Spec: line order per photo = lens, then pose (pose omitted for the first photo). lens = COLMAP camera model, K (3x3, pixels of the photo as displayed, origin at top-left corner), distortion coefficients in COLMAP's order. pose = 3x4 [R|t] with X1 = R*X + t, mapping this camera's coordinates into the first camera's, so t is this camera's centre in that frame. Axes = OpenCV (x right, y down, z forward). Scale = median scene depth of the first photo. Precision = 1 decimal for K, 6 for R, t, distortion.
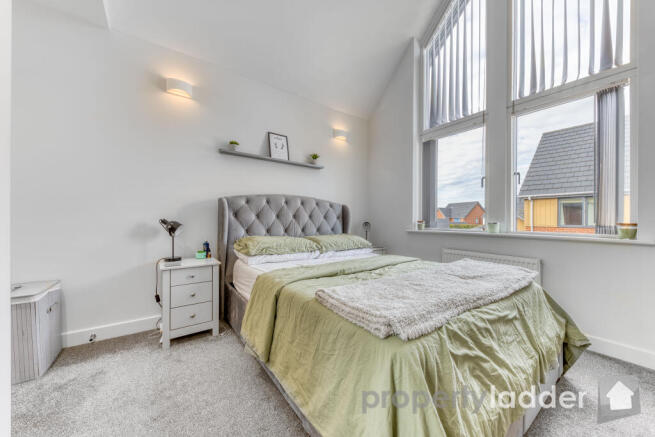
lens RADIAL K [[234.5, 0, 327.5], [0, 234.5, 218.5], [0, 0, 1]] dist [0.000569, -0.000023]
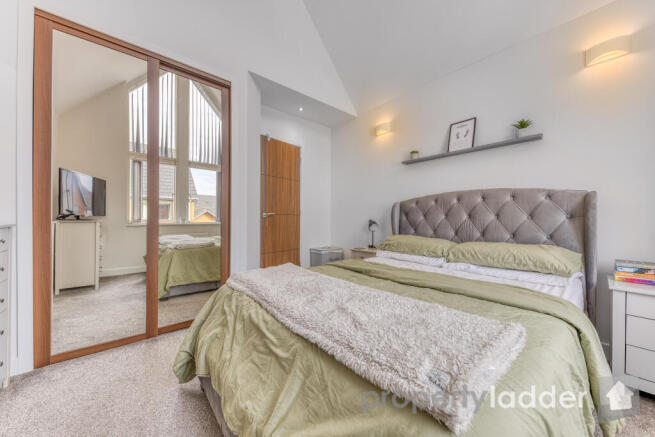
lens RADIAL K [[234.5, 0, 327.5], [0, 234.5, 218.5], [0, 0, 1]] dist [0.000569, -0.000023]
pose [[0.080012, -0.014984, -0.996681, 0.624984], [0.000001, 0.999887, -0.015033, 0.011727], [0.996794, 0.001202, 0.080003, 0.455456]]
